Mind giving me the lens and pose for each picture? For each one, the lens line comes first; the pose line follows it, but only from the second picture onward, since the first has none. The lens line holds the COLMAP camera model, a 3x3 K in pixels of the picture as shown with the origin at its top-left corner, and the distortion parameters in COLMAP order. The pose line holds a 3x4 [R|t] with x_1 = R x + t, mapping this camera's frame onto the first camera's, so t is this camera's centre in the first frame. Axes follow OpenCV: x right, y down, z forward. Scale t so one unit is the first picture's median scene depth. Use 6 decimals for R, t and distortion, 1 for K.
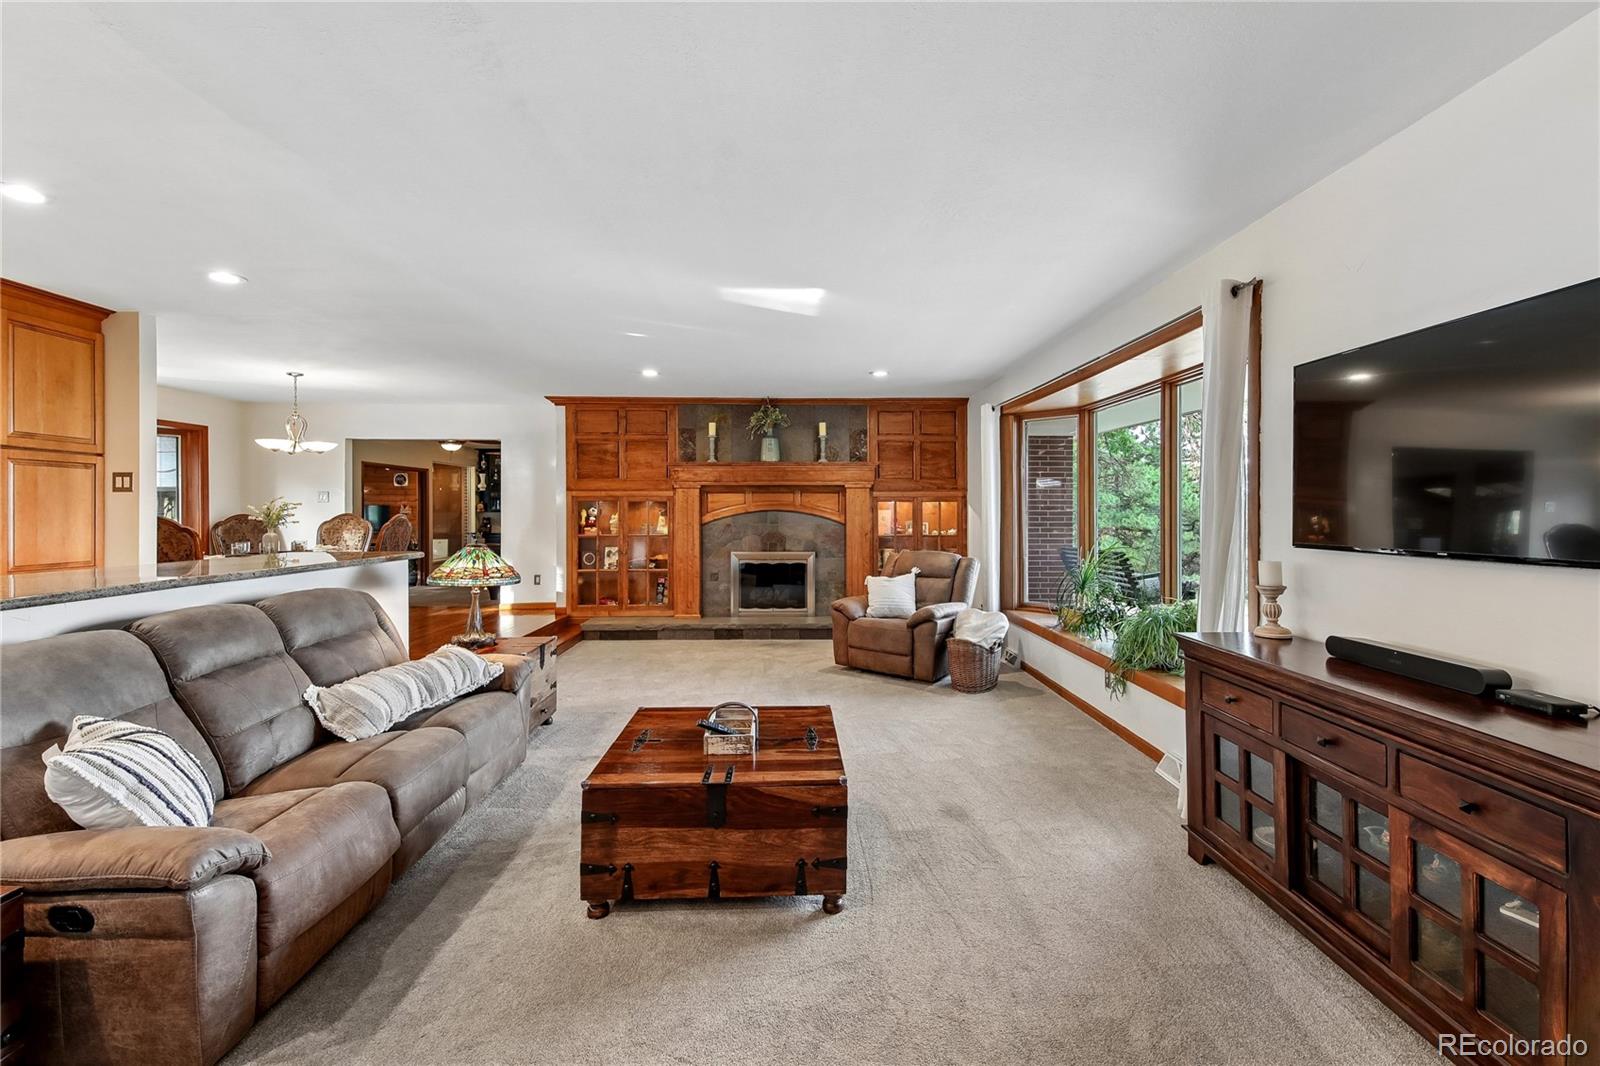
lens RADIAL K [[686.1, 0, 806.9], [0, 686.1, 517.4], [0, 0, 1]] dist [0.045706, -0.018258]
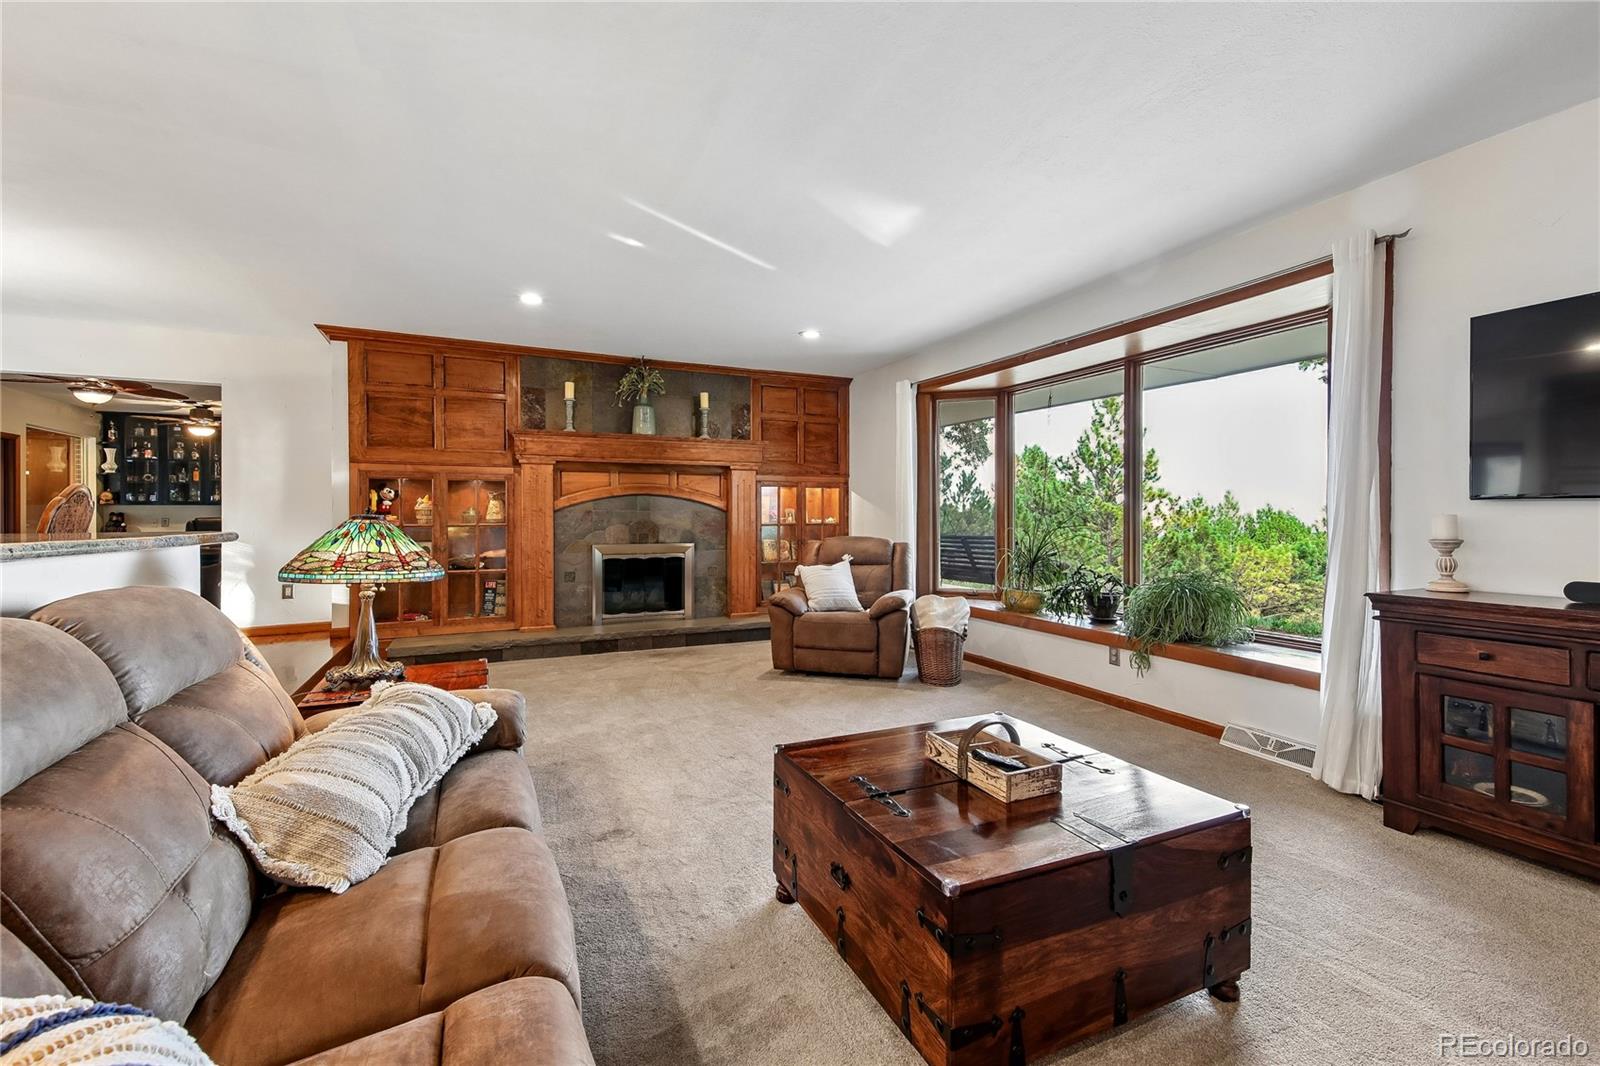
lens RADIAL K [[686.1, 0, 802.3], [0, 686.1, 524.2], [0, 0, 1]] dist [0.045706, -0.018258]
pose [[0.920660, -0.004169, 0.390344, -0.201987], [0.003971, 0.999991, 0.001313, 0.026068], [-0.390346, 0.000341, 0.920668, 0.160614]]
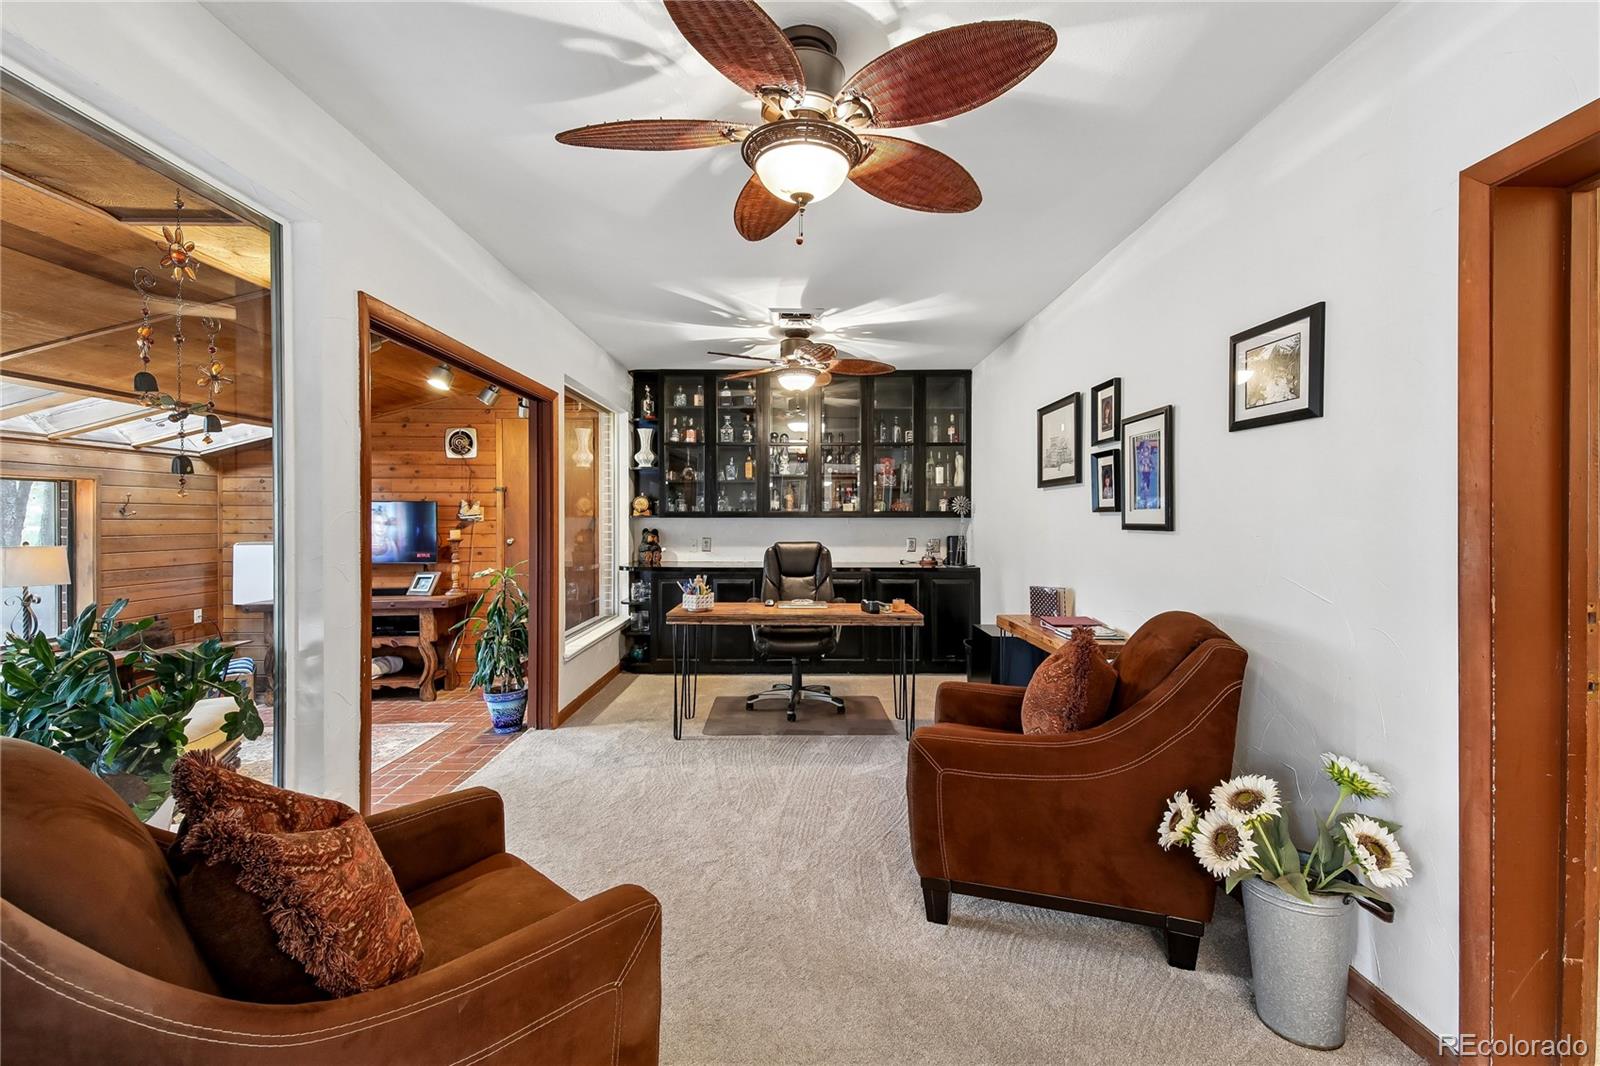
lens RADIAL K [[686.1, 0, 794.4], [0, 686.1, 524.5], [0, 0, 1]] dist [0.045706, -0.018258]
pose [[0.999665, -0.000209, -0.025892, -0.674898], [0.000233, 1.000000, 0.000943, -0.006031], [0.025892, -0.000949, 0.999664, 1.057723]]
